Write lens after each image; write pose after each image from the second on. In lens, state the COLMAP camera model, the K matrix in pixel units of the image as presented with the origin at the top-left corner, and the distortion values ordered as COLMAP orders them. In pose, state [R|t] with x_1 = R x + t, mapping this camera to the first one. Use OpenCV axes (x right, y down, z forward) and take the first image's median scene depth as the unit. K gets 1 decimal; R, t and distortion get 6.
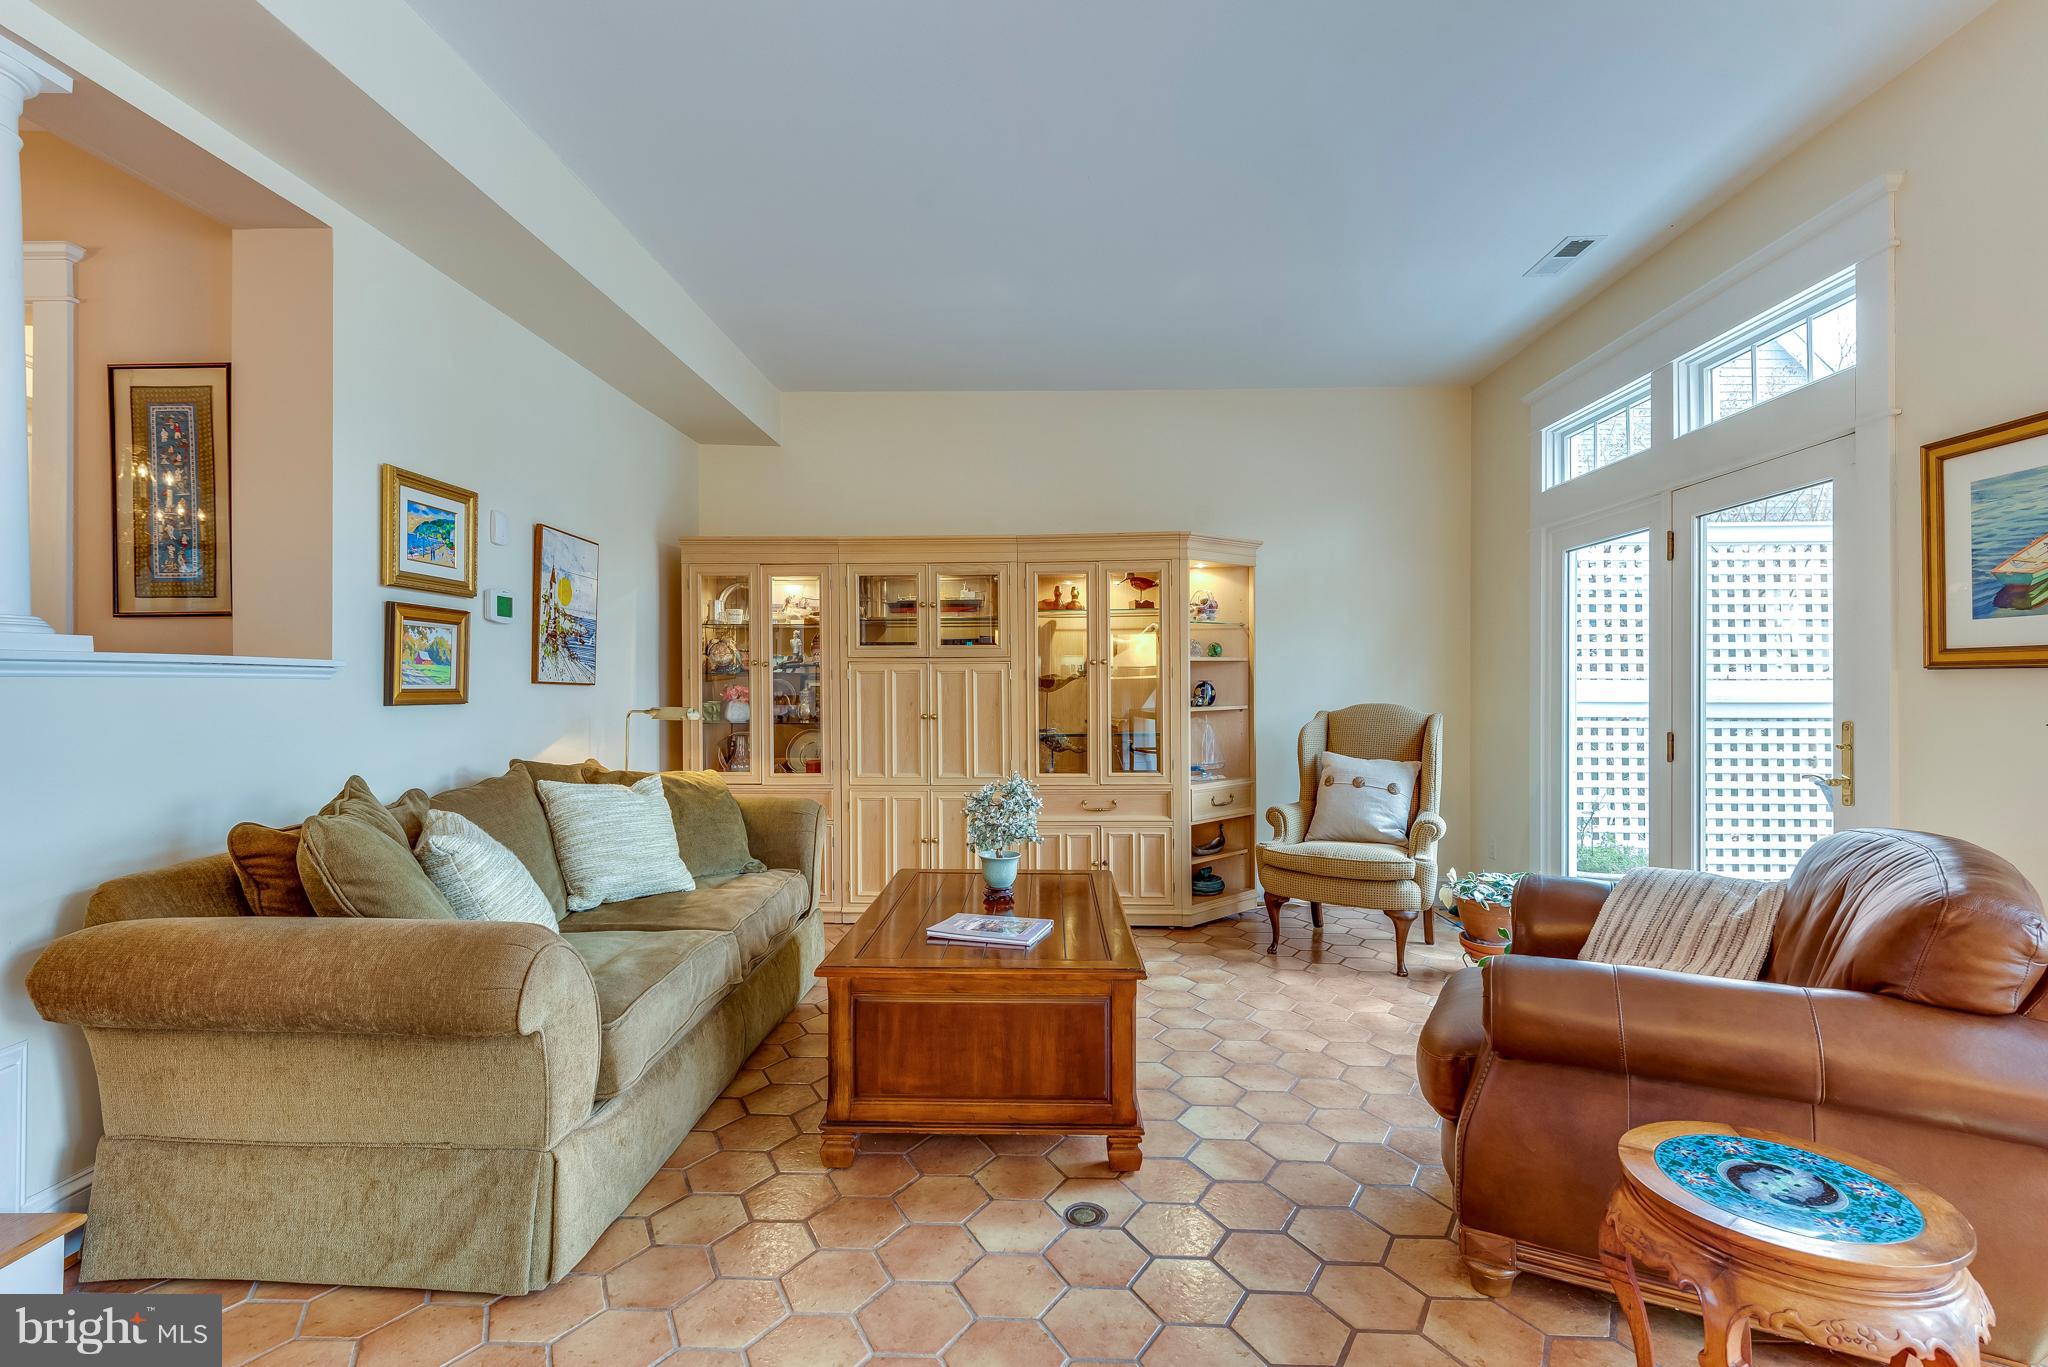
lens RADIAL K [[923.9, 0, 1022.0], [0, 923.9, 676.2], [0, 0, 1]] dist [0.000431, -0.000259]
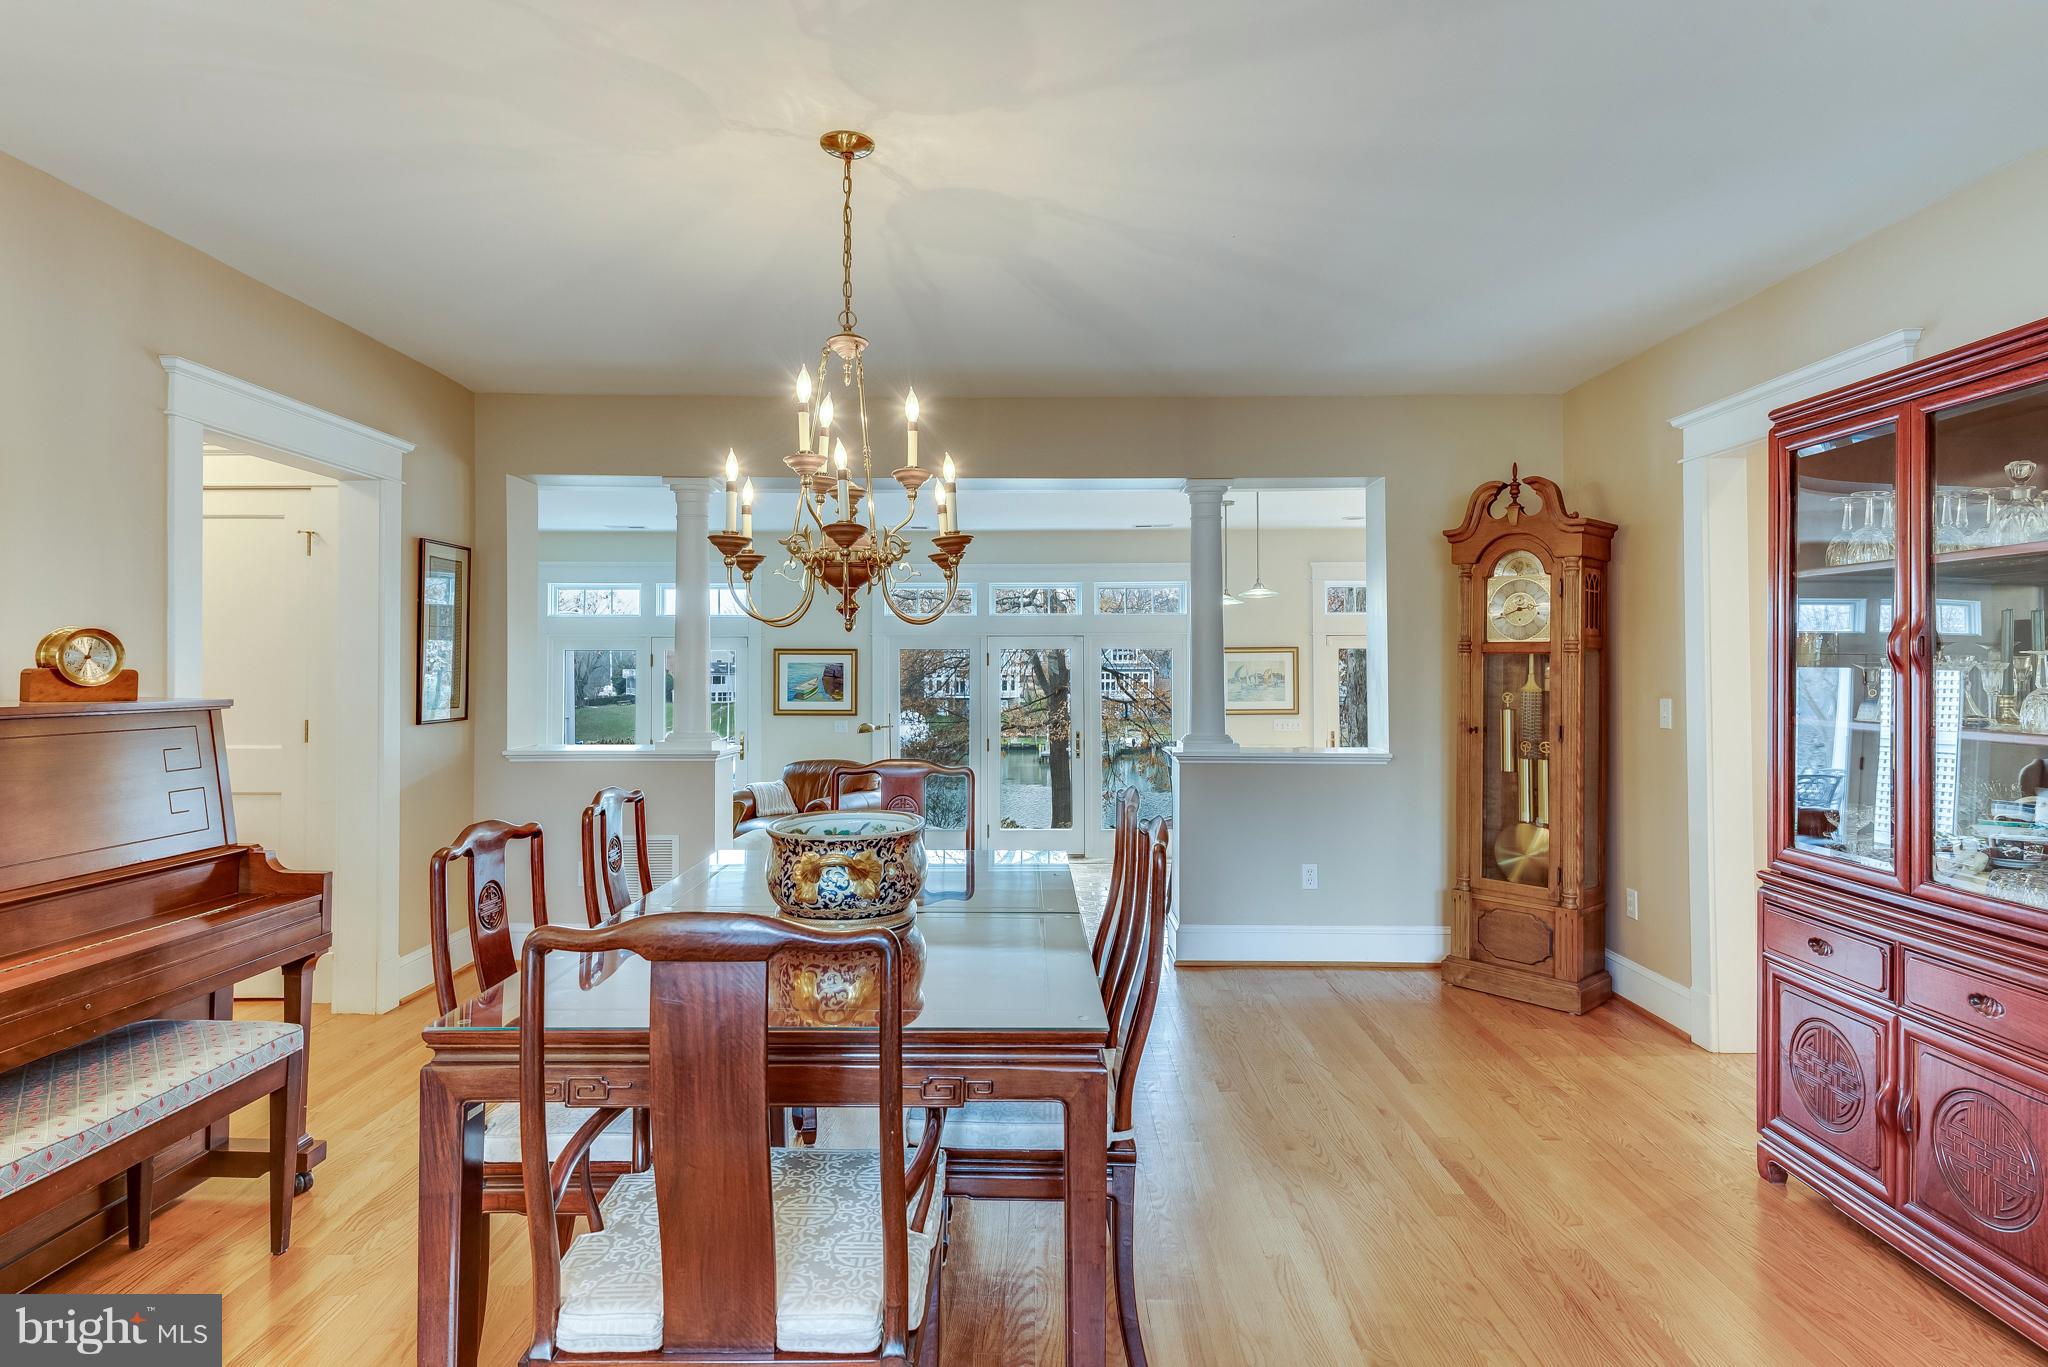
lens RADIAL K [[1076.0, 0, 1026.7], [0, 1076.0, 653.5], [0, 0, 1]] dist [0.017174, -0.000488]
pose [[-0.023026, 0.015199, 0.999619, -2.944896], [-0.009832, 0.999833, -0.015428, -0.180633], [-0.999687, -0.010184, -0.022873, 0.178271]]
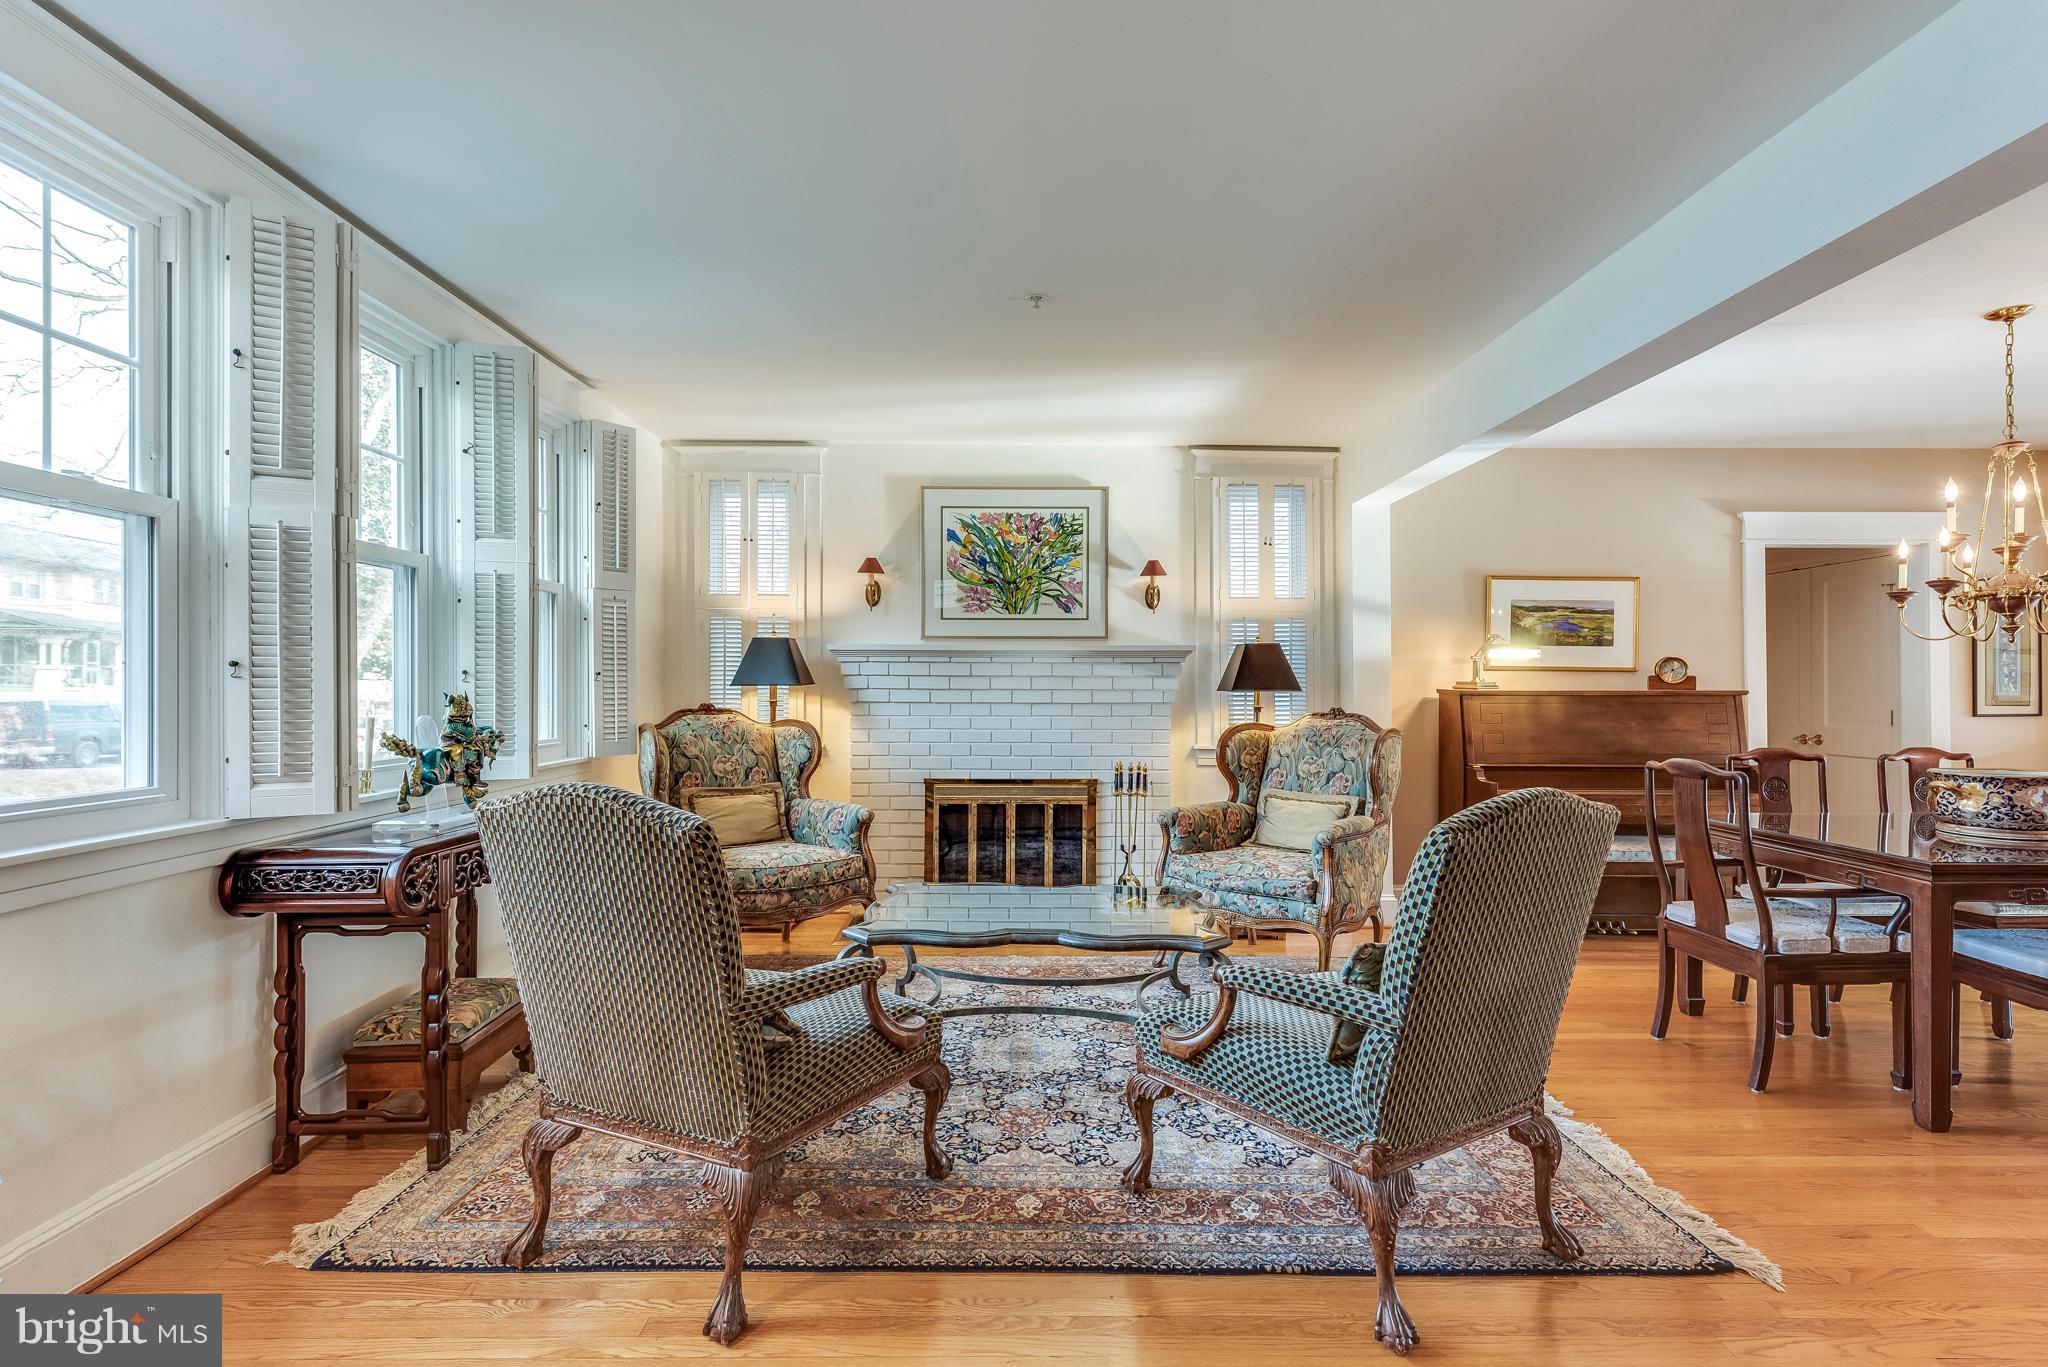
lens RADIAL K [[988.5, 0, 1022.2], [0, 988.5, 677.0], [0, 0, 1]] dist [0.003834, -0.000629]
pose [[0.999060, -0.001186, 0.043325, -3.359106], [0.001239, 0.999999, -0.001188, -0.168209], [-0.043323, 0.001241, 0.999060, -0.992914]]
